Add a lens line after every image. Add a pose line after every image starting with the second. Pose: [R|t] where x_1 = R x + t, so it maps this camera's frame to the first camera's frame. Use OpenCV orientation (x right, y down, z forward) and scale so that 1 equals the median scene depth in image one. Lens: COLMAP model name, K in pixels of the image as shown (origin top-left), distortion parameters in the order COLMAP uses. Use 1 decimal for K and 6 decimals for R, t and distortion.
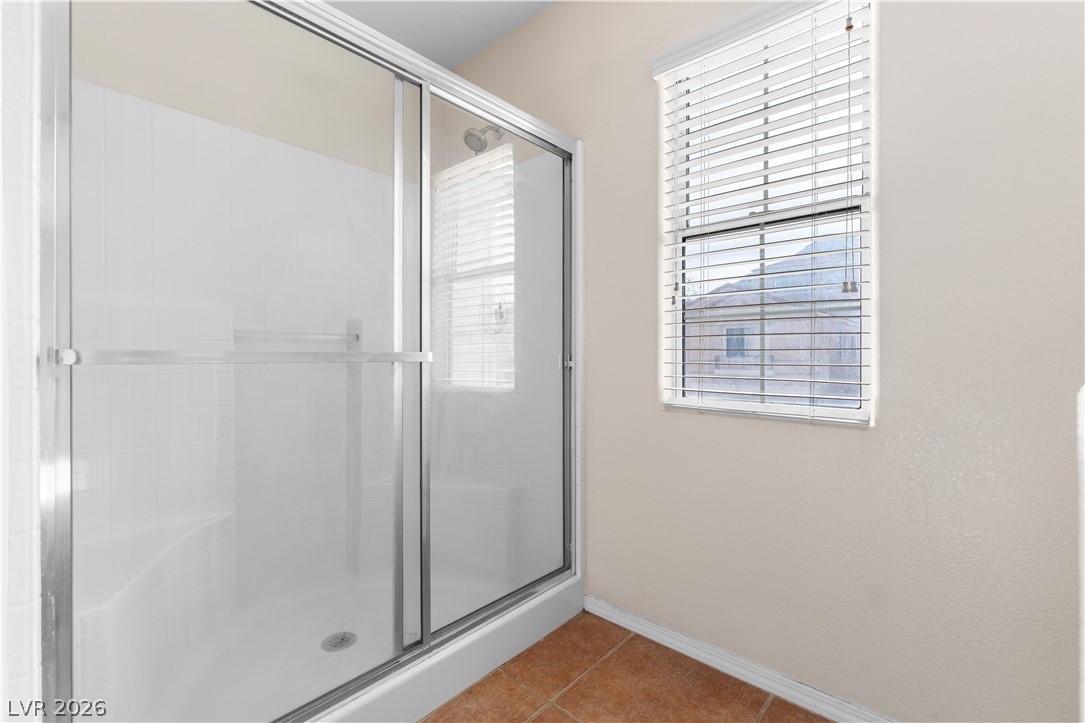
lens RADIAL K [[483.5, 0, 541.3], [0, 483.5, 357.4], [0, 0, 1]] dist [-0.003271, 0.000002]
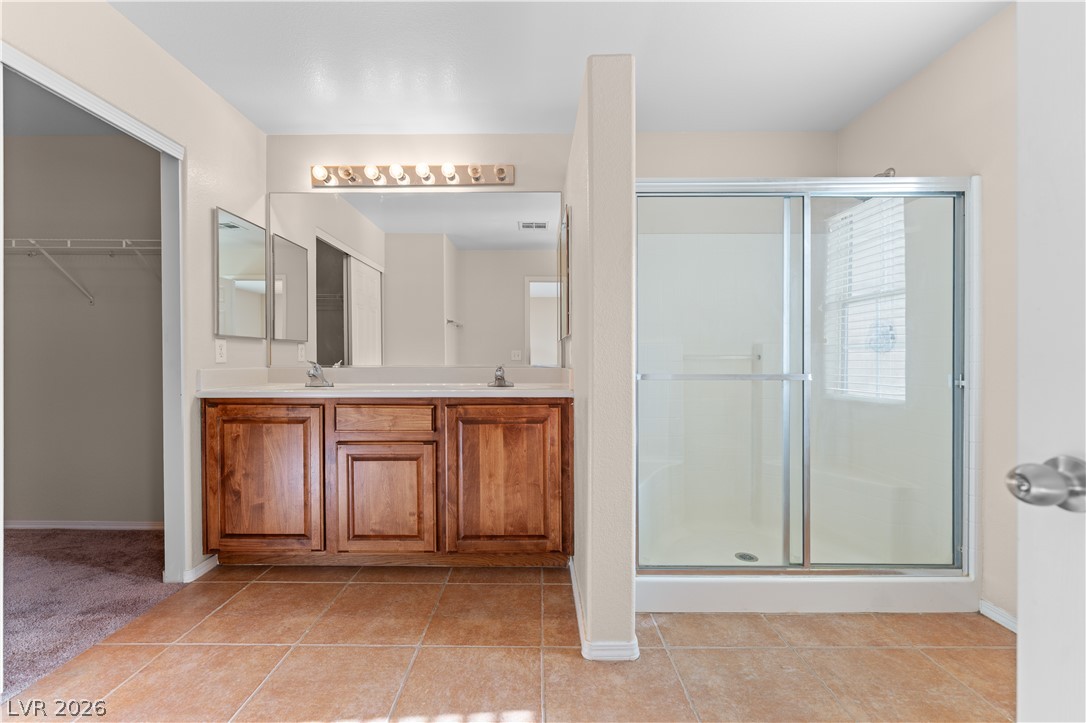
lens RADIAL K [[435.5, 0, 540.4], [0, 435.5, 360.5], [0, 0, 1]] dist [-0.000899, 0.000251]
pose [[0.673533, -0.000219, -0.739157, 0.147885], [-0.000349, 1.000000, -0.000614, -0.037677], [0.739157, 0.000671, 0.673533, -0.380128]]
